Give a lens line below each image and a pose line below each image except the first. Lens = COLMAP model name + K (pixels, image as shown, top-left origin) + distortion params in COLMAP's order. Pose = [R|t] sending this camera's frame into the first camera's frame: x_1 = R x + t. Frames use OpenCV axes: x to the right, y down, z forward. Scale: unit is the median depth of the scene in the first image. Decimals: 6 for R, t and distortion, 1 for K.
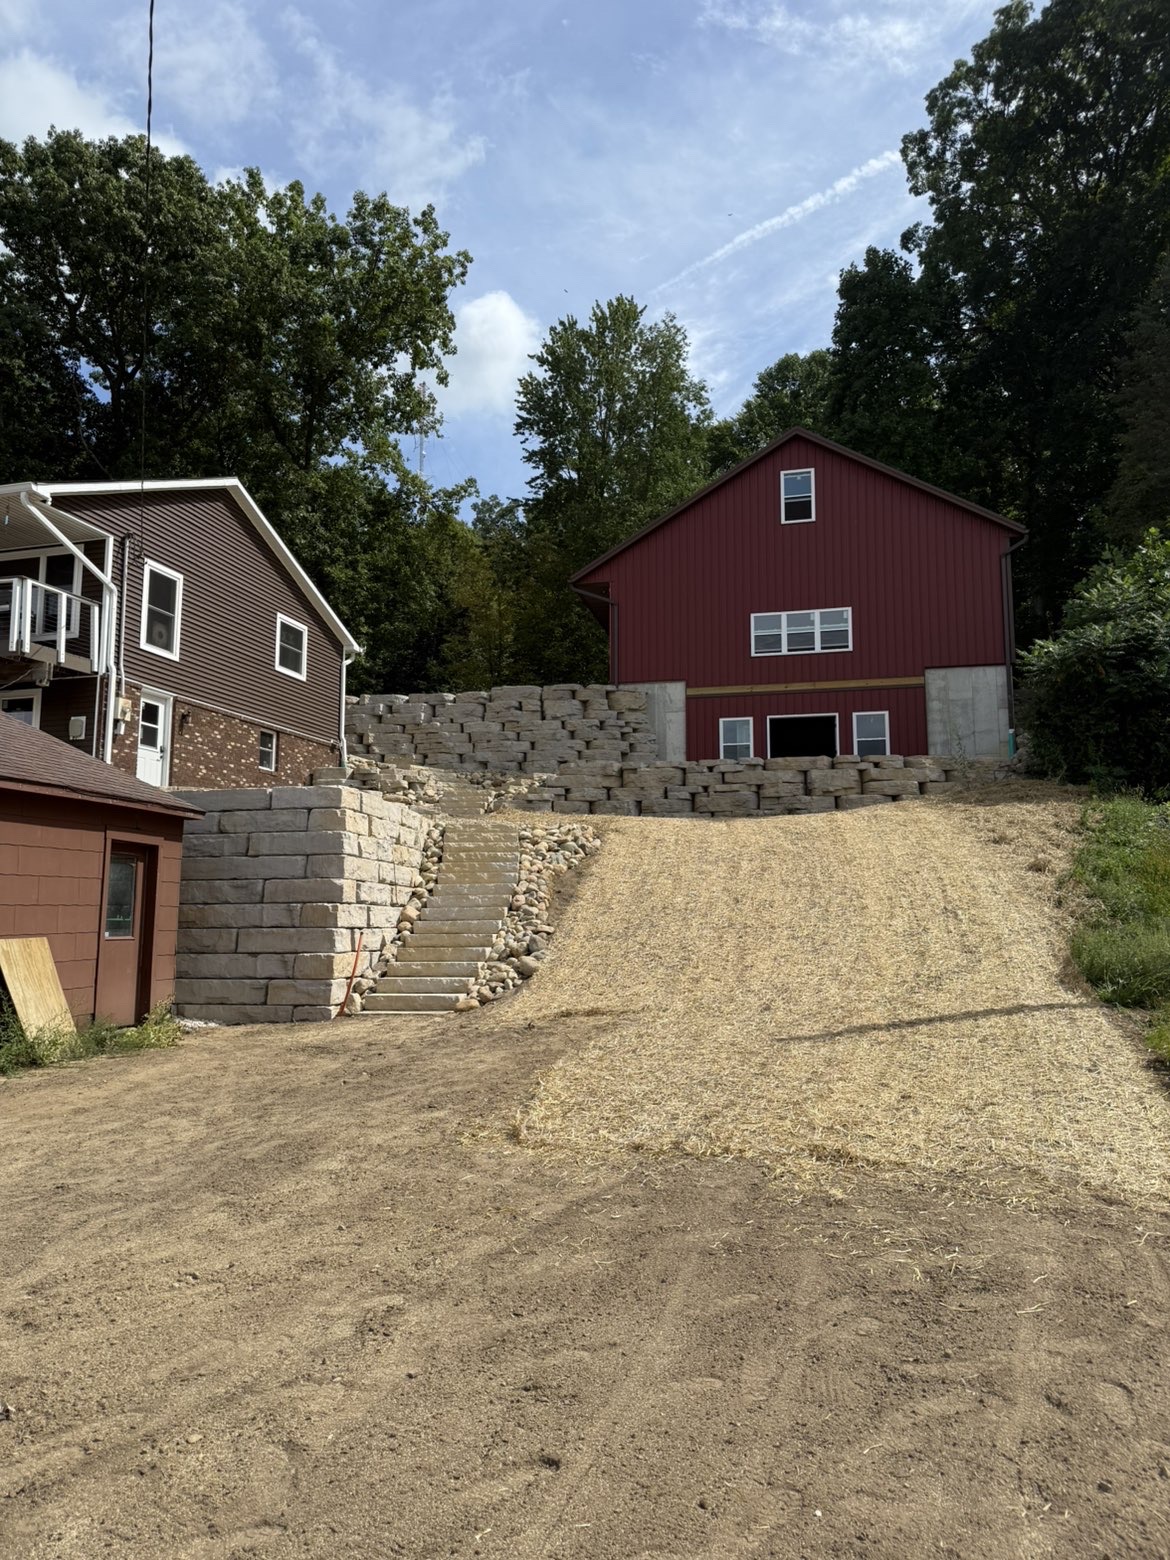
lens RADIAL K [[1078.2, 0, 585.0], [0, 1078.2, 780.0], [0, 0, 1]] dist [0.130742, -0.175144]
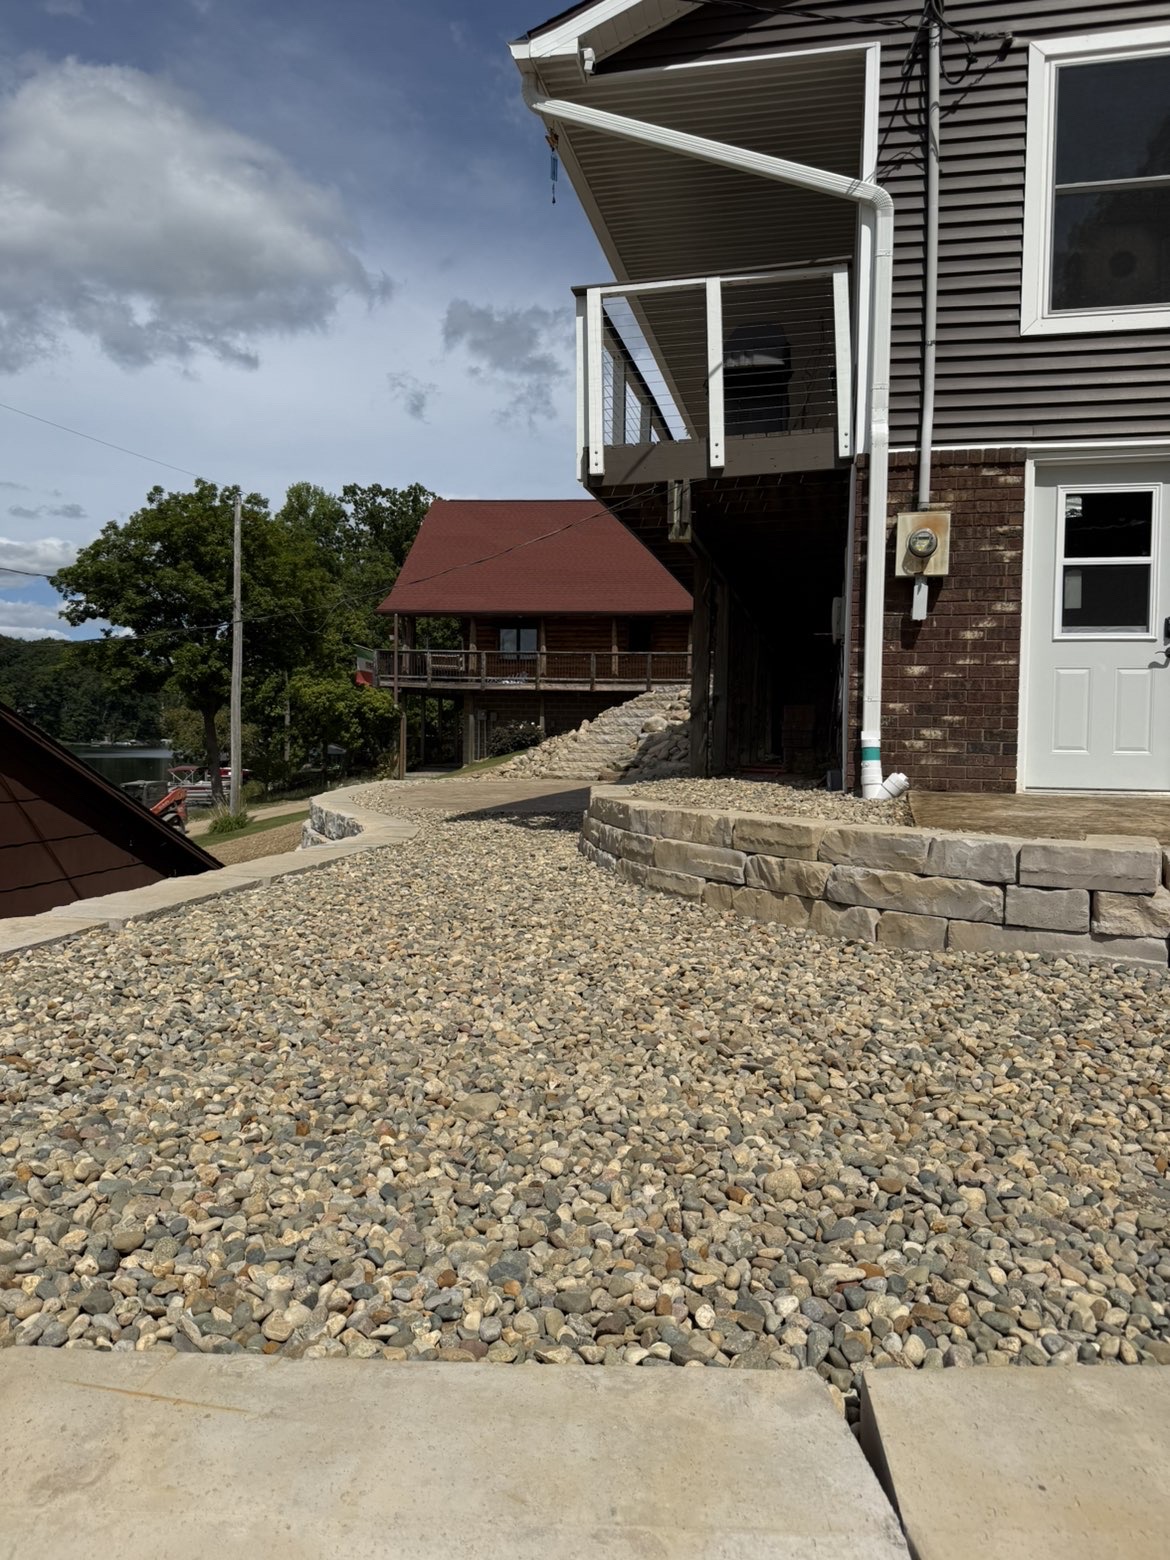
lens RADIAL K [[1089.5, 0, 592.3], [0, 1089.5, 782.2], [0, 0, 1]] dist [0.106001, -0.181941]
pose [[0.061056, 0.040563, -0.997310, -0.066708], [0.111038, 0.992696, 0.047173, -0.014925], [0.991939, -0.113620, 0.056106, 0.690343]]
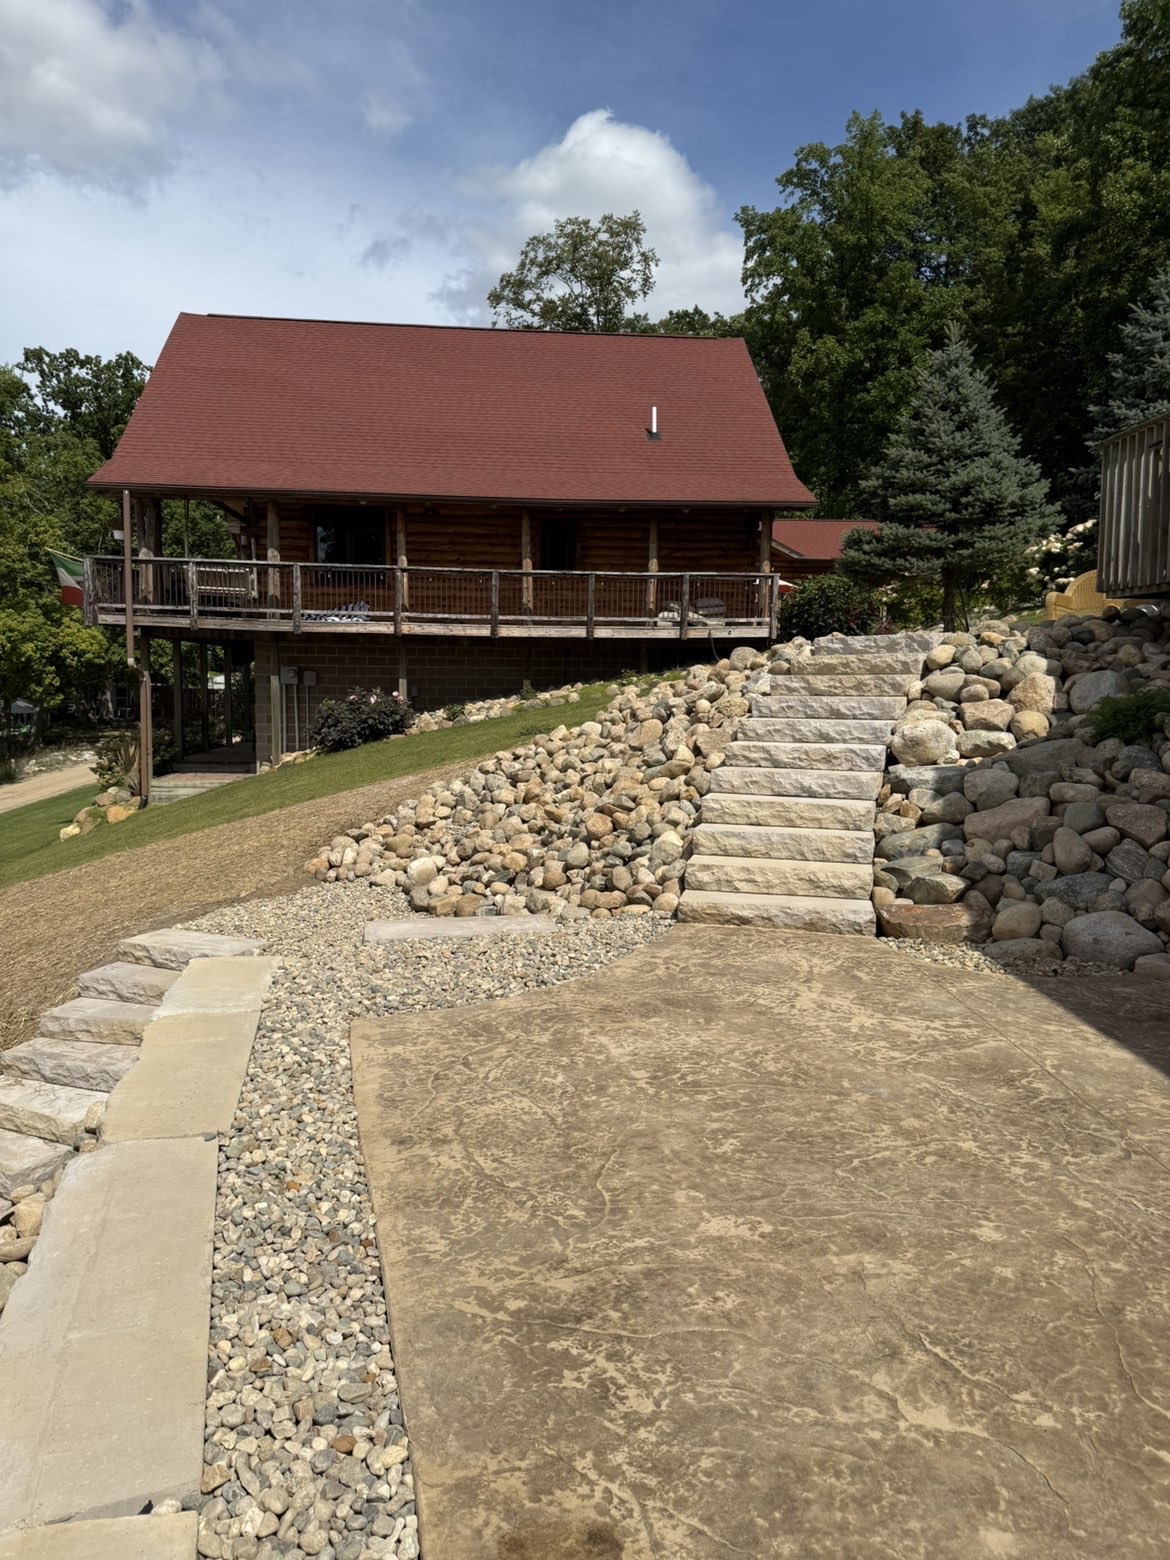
lens RADIAL K [[1089.5, 0, 592.3], [0, 1089.5, 782.2], [0, 0, 1]] dist [0.106001, -0.181941]
pose [[0.296230, 0.091801, -0.950695, -0.663075], [0.108993, 0.985619, 0.129135, -0.055926], [0.948878, -0.141872, 0.281964, 0.603822]]
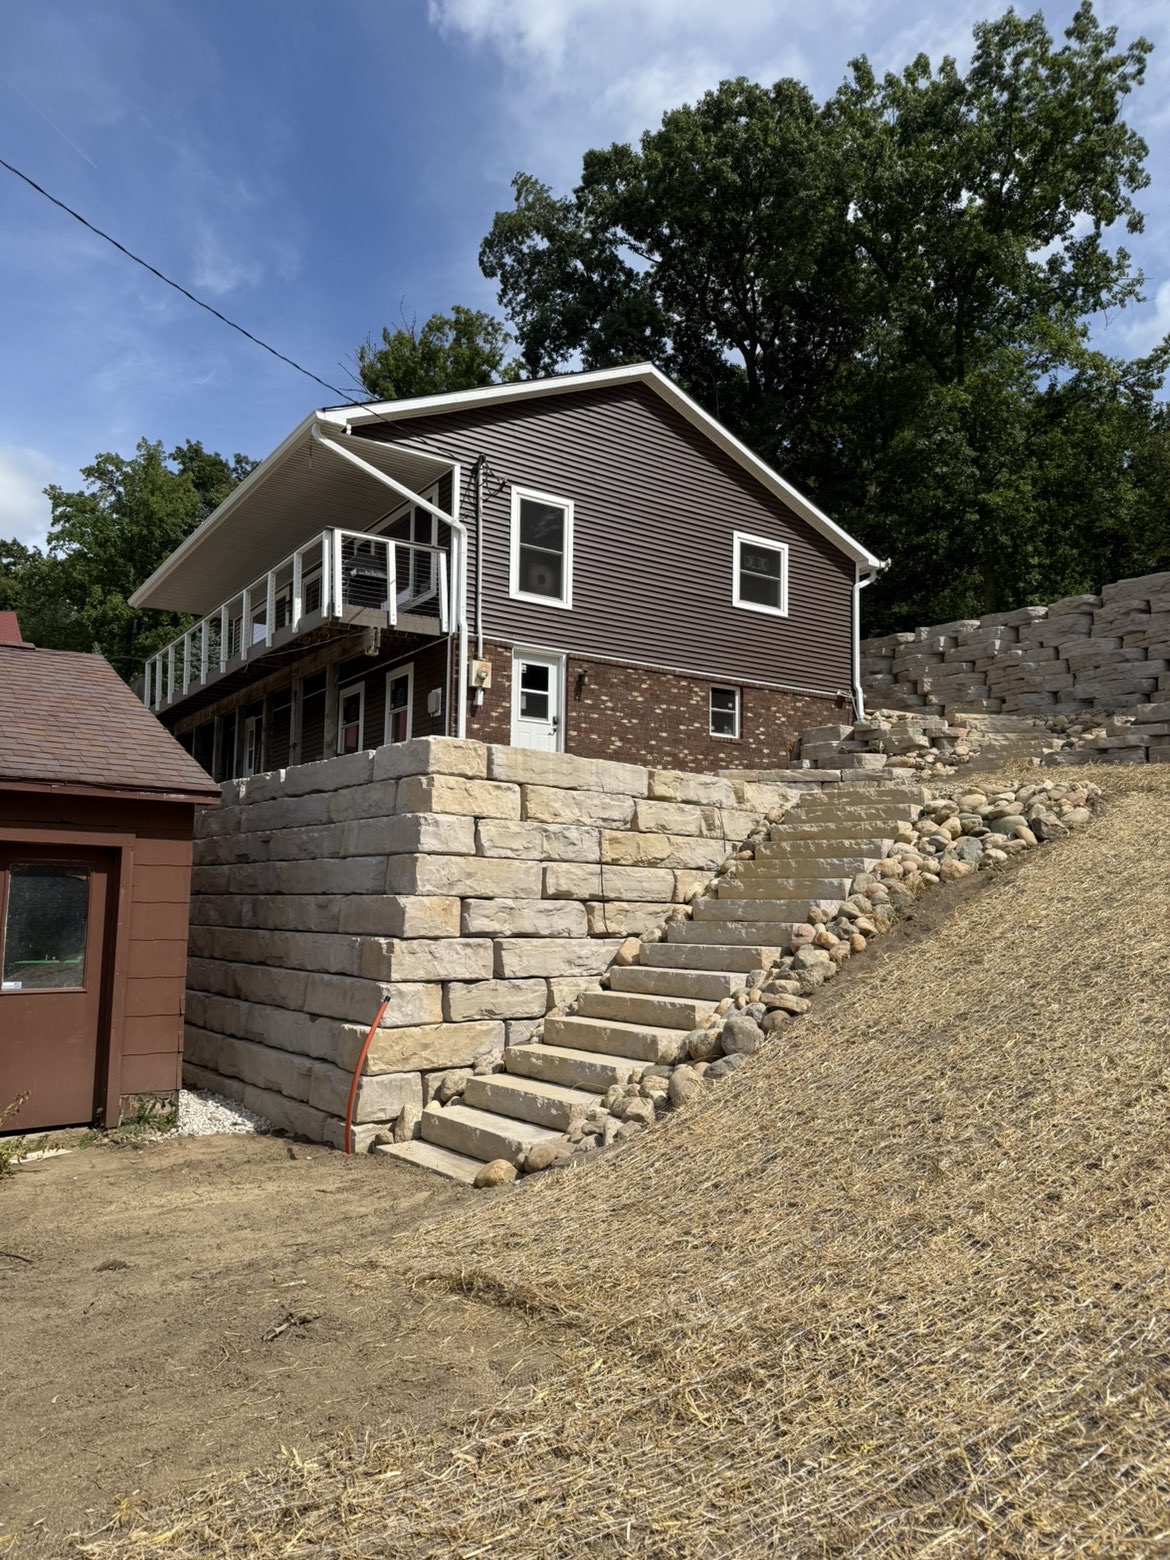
lens RADIAL K [[1069.4, 0, 585.8], [0, 1069.4, 797.6], [0, 0, 1]] dist [0.126407, -0.186955]
pose [[0.764033, -0.051915, -0.643085, 0.117446], [0.069981, 0.997545, 0.002613, 0.024311], [0.641371, -0.047000, 0.765790, 0.343797]]
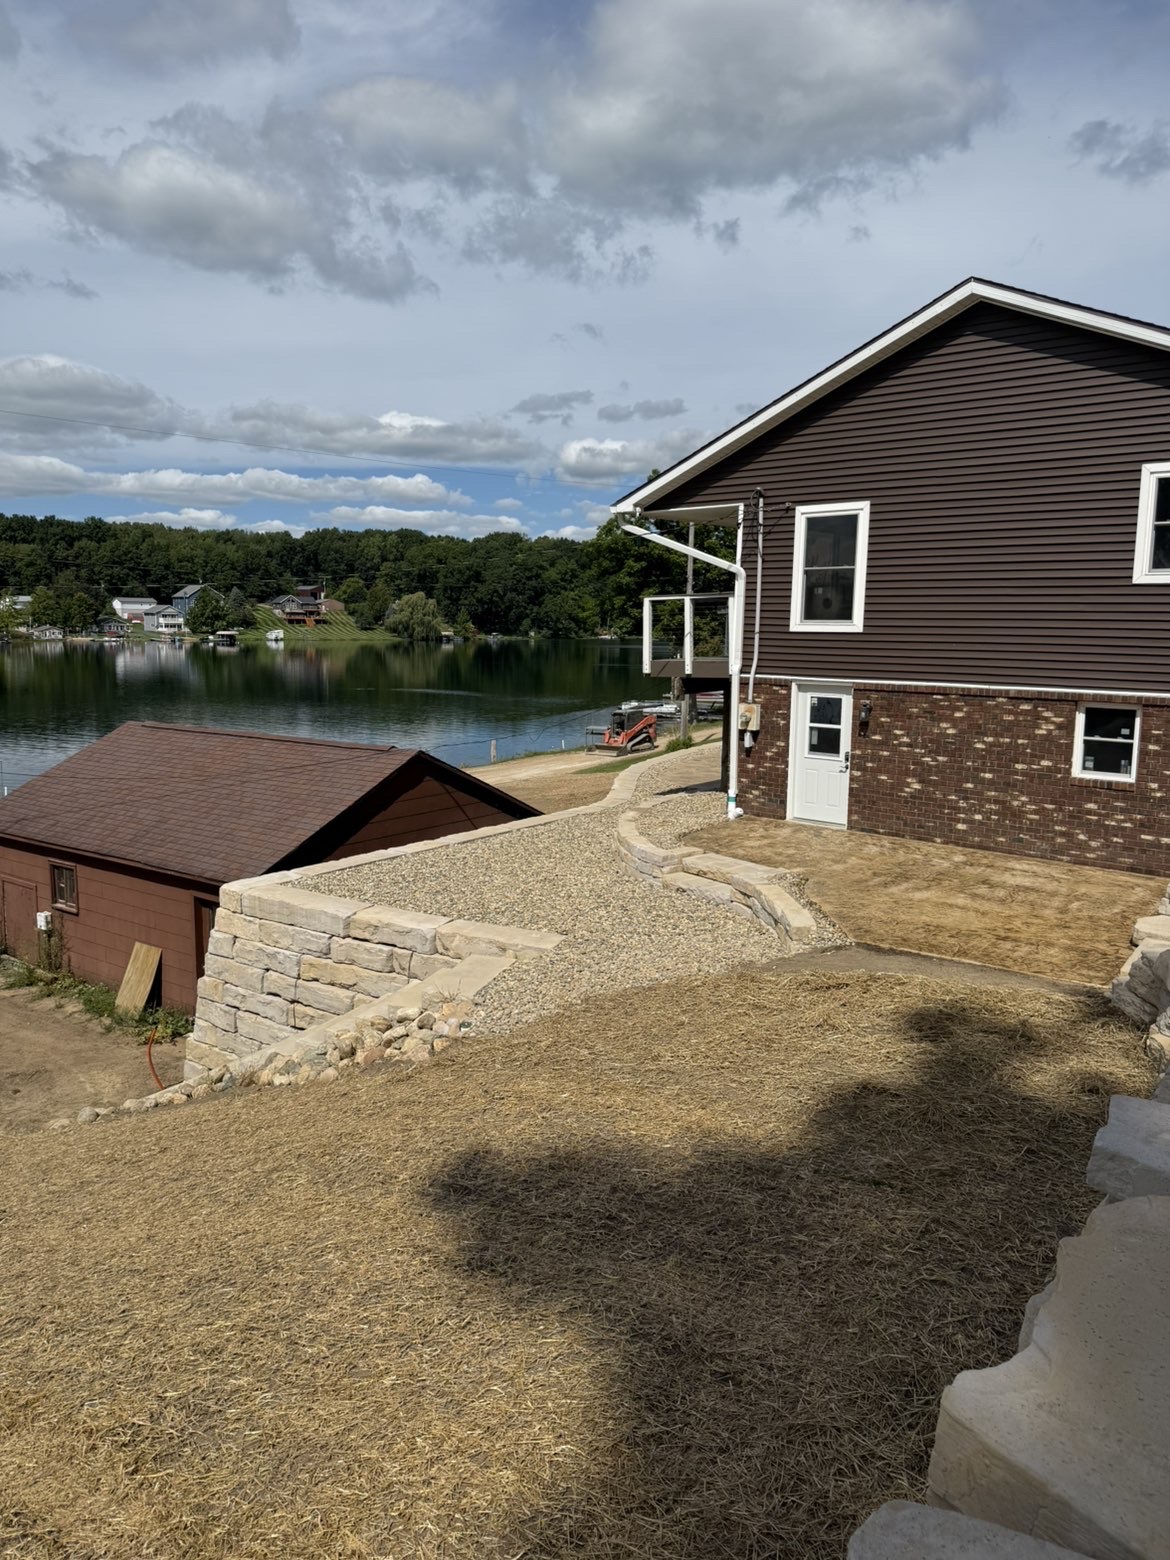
lens RADIAL K [[1078.2, 0, 585.0], [0, 1078.2, 780.0], [0, 0, 1]] dist [0.130742, -0.175144]
pose [[-0.419763, 0.128958, -0.898426, 0.297728], [0.103537, 0.990197, 0.093756, -0.084658], [0.901709, -0.053664, -0.429000, 0.981101]]
